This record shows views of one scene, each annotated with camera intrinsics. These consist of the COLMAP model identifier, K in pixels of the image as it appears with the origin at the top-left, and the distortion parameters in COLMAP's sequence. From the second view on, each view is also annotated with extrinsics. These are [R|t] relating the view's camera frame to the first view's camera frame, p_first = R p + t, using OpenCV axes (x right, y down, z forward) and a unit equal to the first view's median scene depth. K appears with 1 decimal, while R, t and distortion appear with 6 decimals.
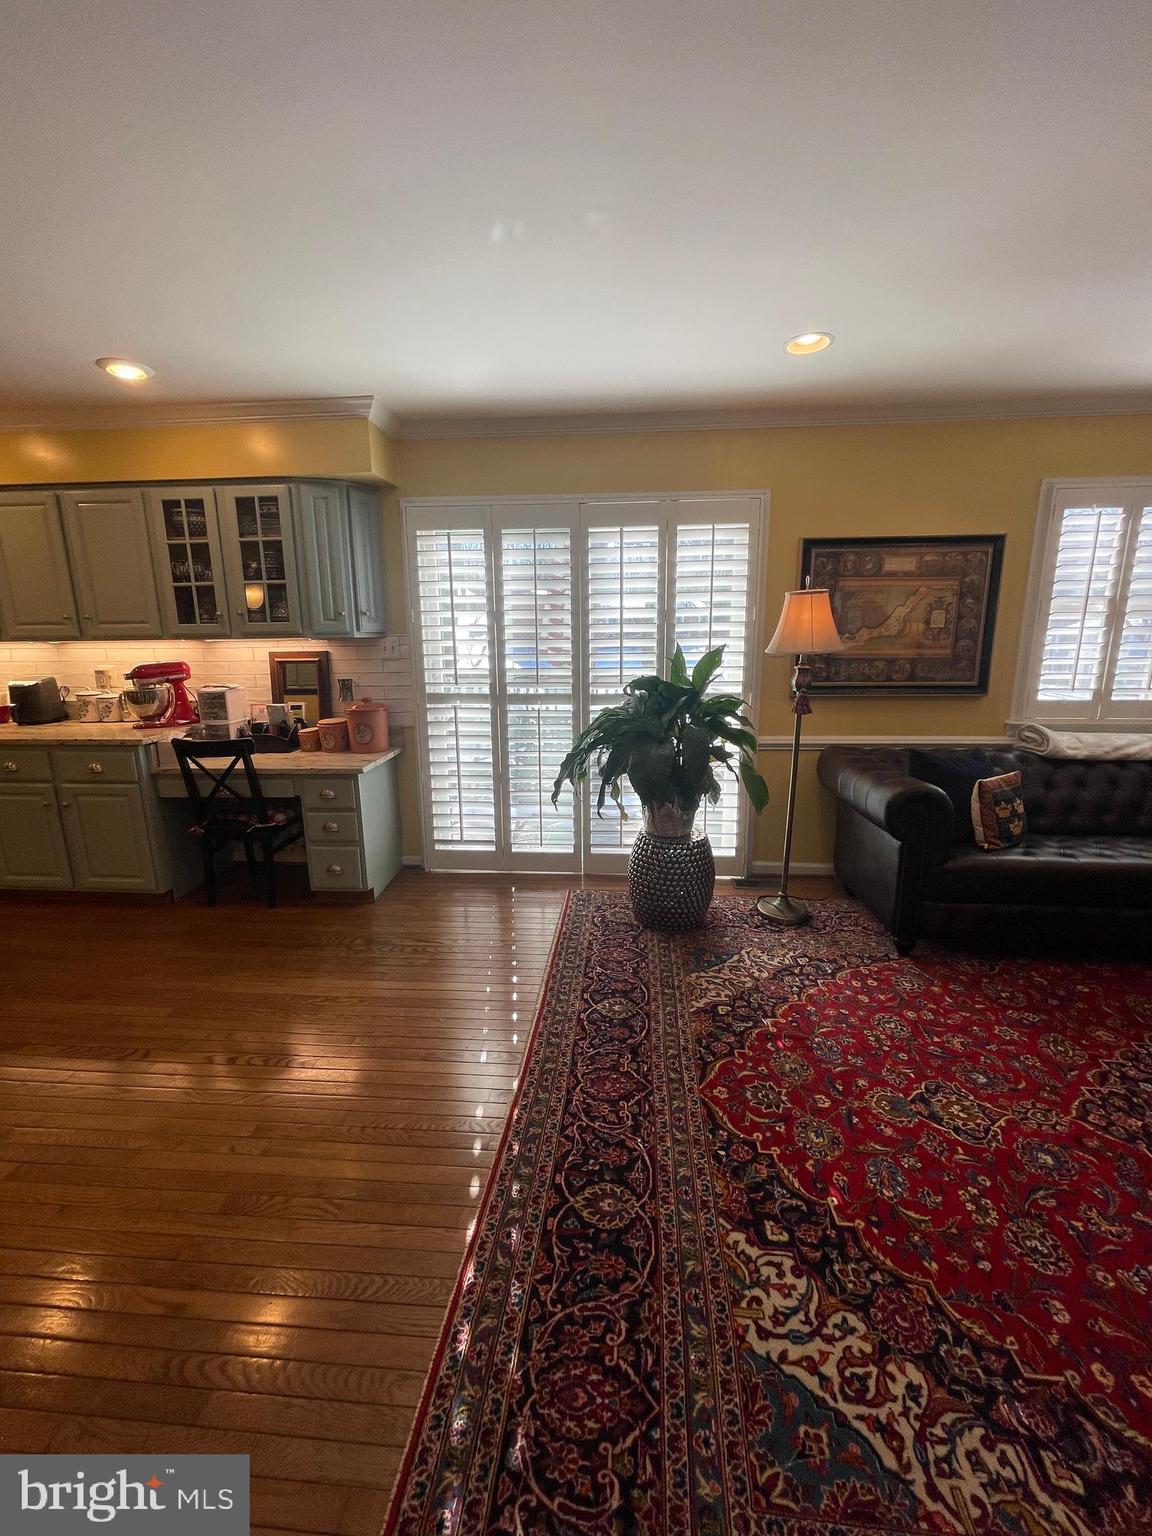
lens RADIAL K [[617.5, 0, 573.0], [0, 617.5, 761.2], [0, 0, 1]] dist [-0.007124, 0.001718]
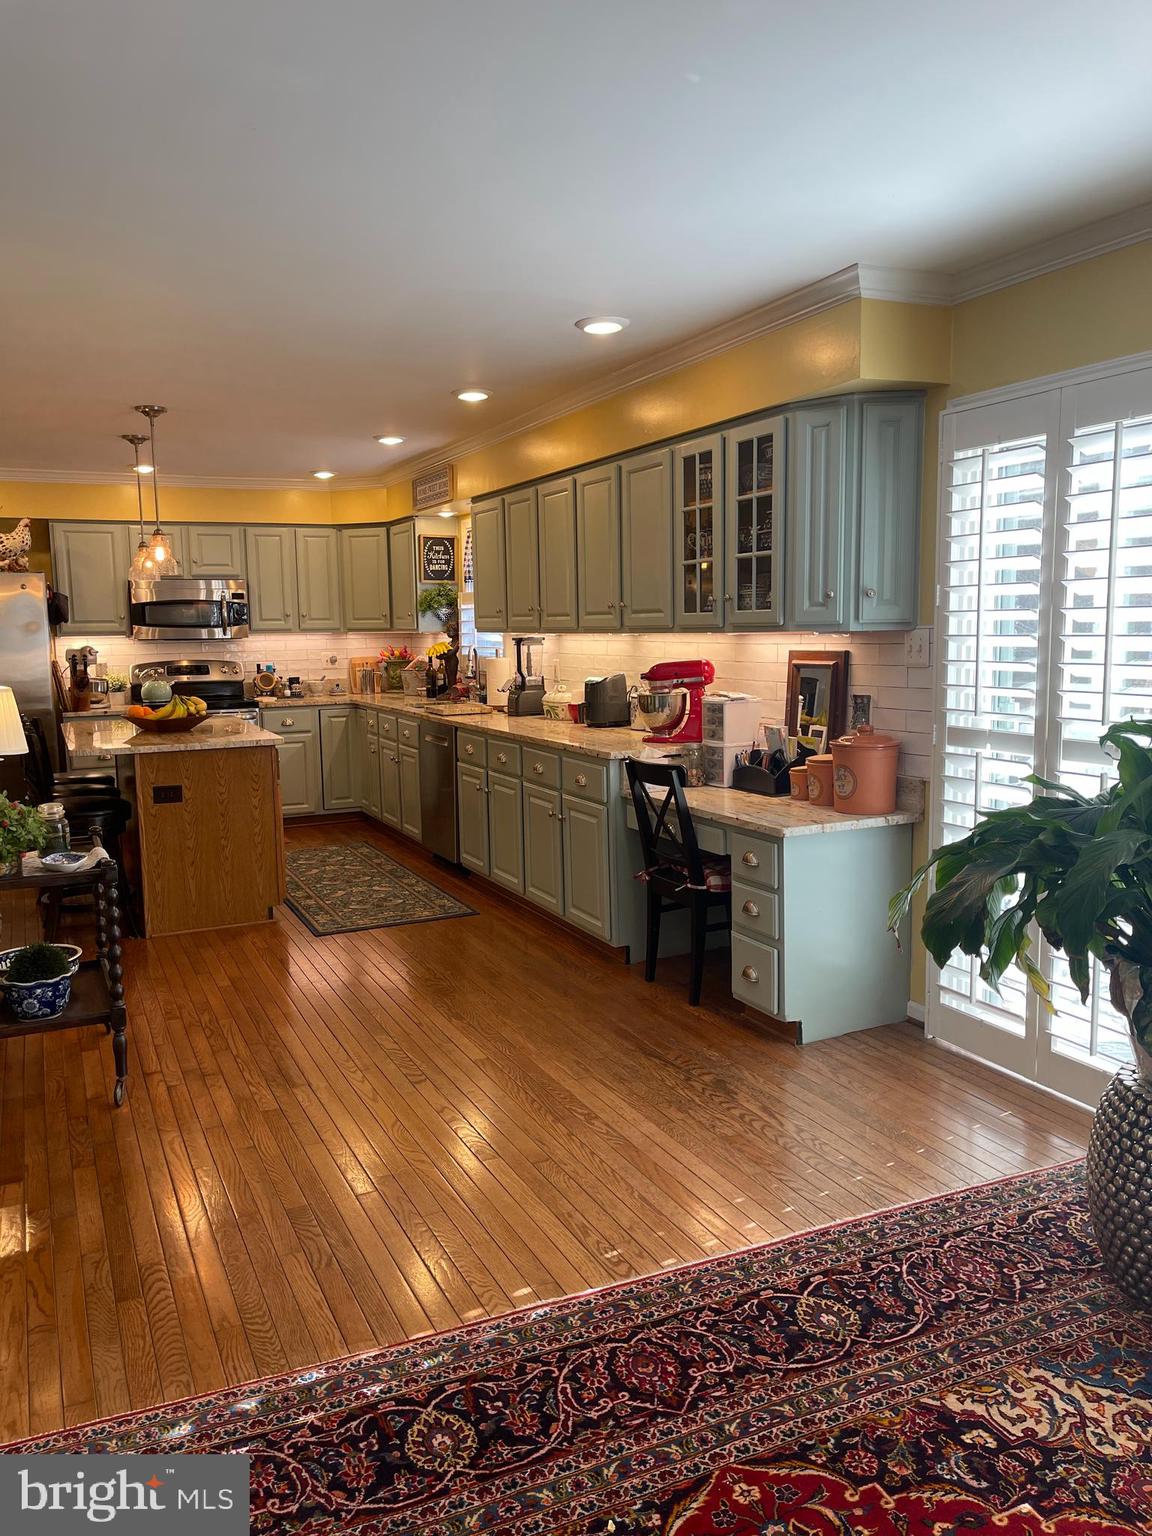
lens RADIAL K [[1152.5, 0, 567.1], [0, 1152.5, 763.0], [0, 0, 1]] dist [0.073941, -0.105647]
pose [[0.493691, 0.105030, -0.863272, 0.635090], [-0.166776, 0.985689, 0.024548, -0.052633], [0.853496, 0.131854, 0.504142, 0.184800]]
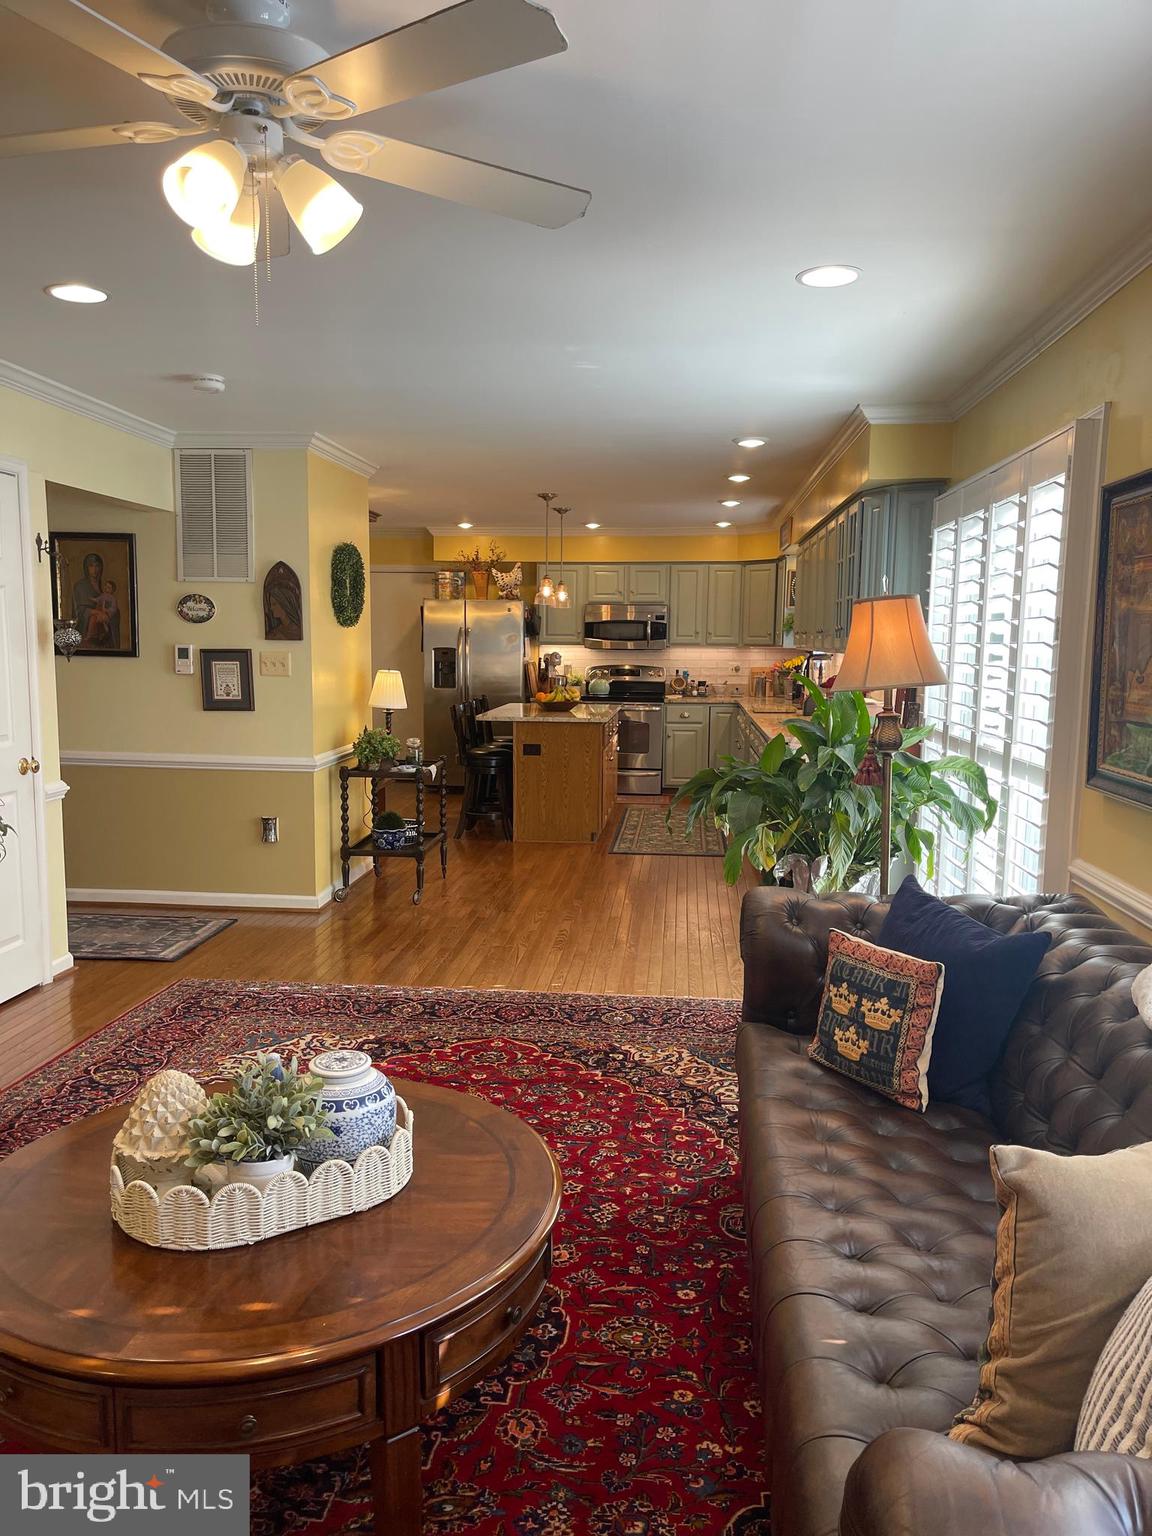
lens RADIAL K [[1152.5, 0, 568.1], [0, 1152.5, 790.1], [0, 0, 1]] dist [0.073941, -0.105647]
pose [[-0.017432, 0.138503, -0.990209, 1.529309], [-0.215741, 0.966508, 0.138986, -0.167004], [0.976295, 0.216051, 0.013033, 0.657612]]
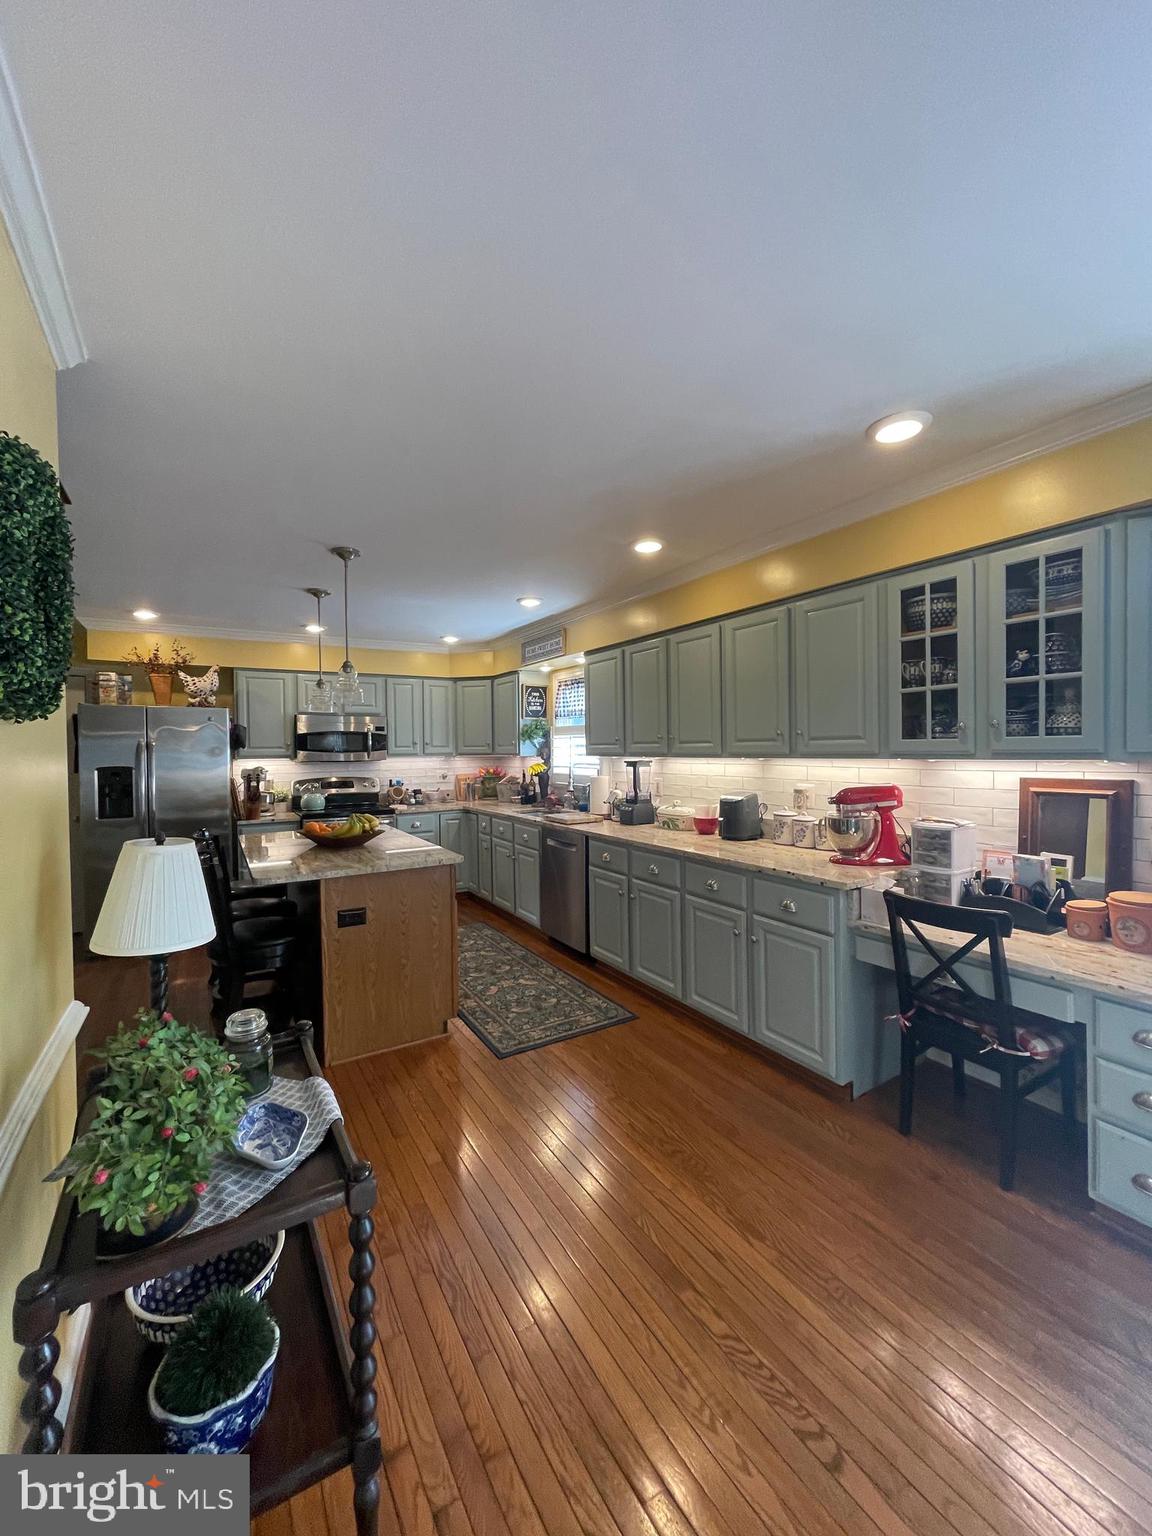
lens RADIAL K [[617.5, 0, 576.6], [0, 617.5, 758.7], [0, 0, 1]] dist [-0.007124, 0.001718]
pose [[0.585735, 0.014343, -0.810376, -0.277859], [-0.159910, 0.982235, -0.098198, -0.062494], [0.794571, 0.187105, 0.577623, 0.249986]]
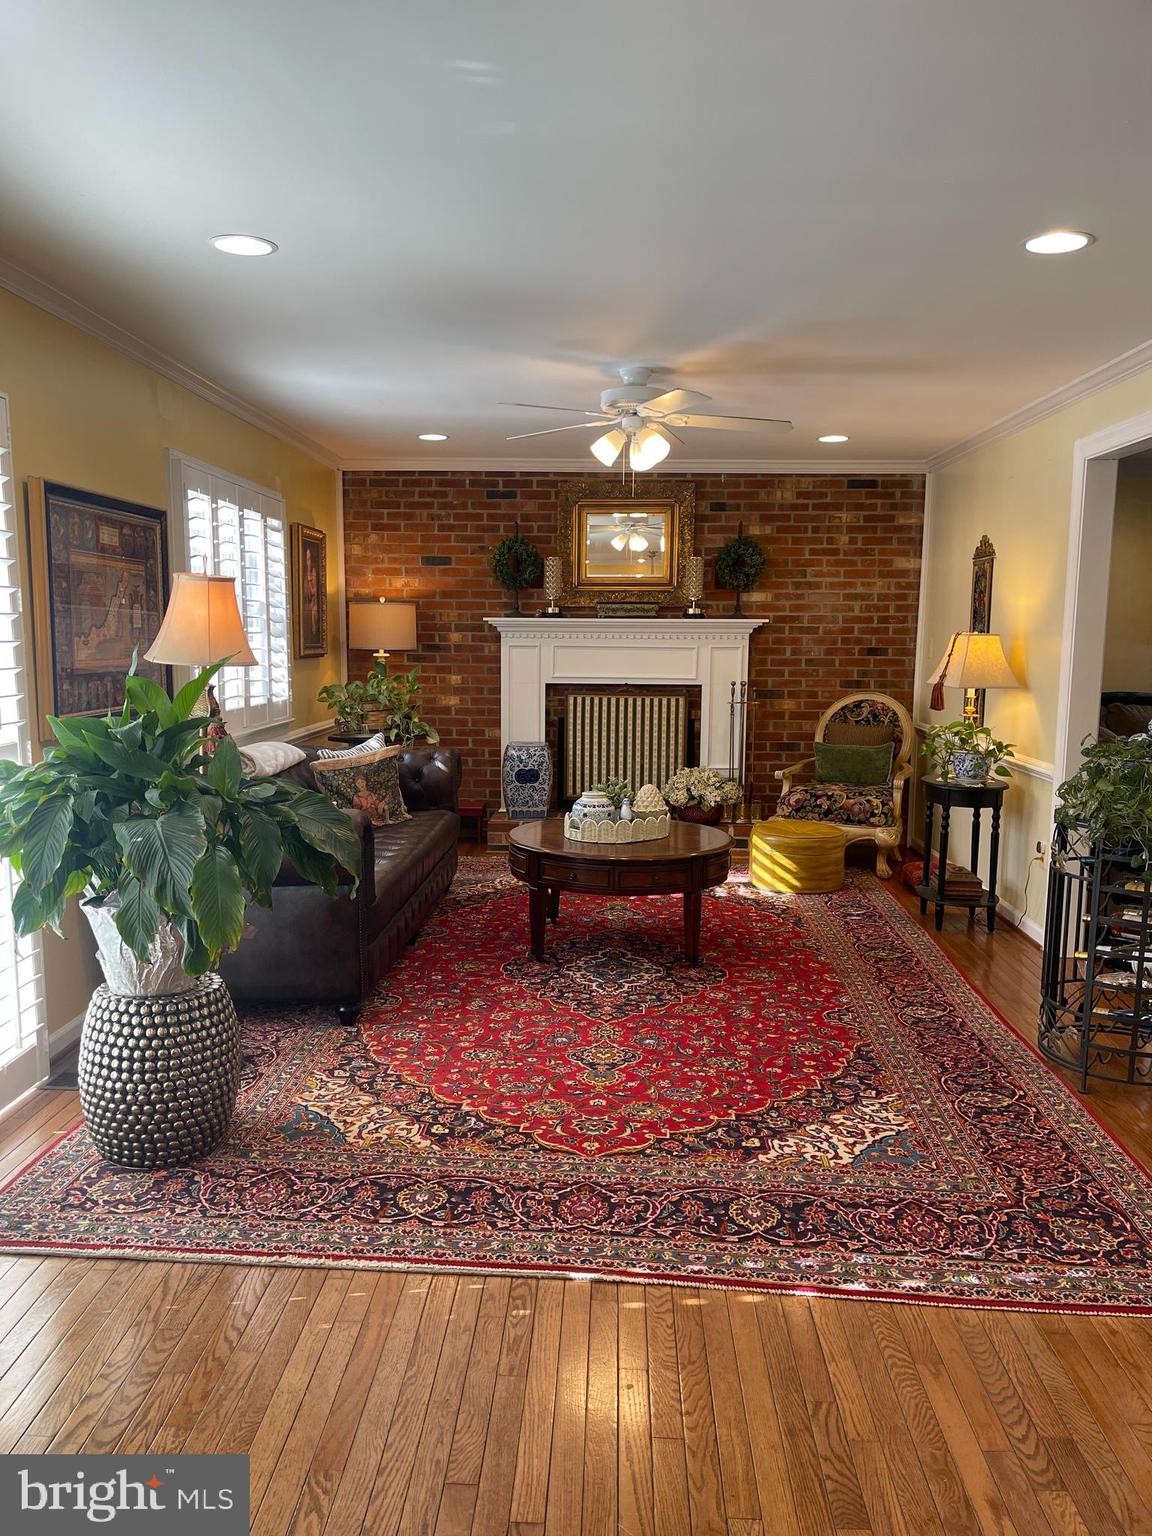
lens RADIAL K [[1152.5, 0, 569.3], [0, 1152.5, 784.2], [0, 0, 1]] dist [0.073941, -0.105647]
pose [[-0.038079, -0.124098, 0.991539, -0.896144], [0.197659, 0.971718, 0.129208, -0.128337], [-0.979531, 0.200907, -0.012473, 0.623468]]
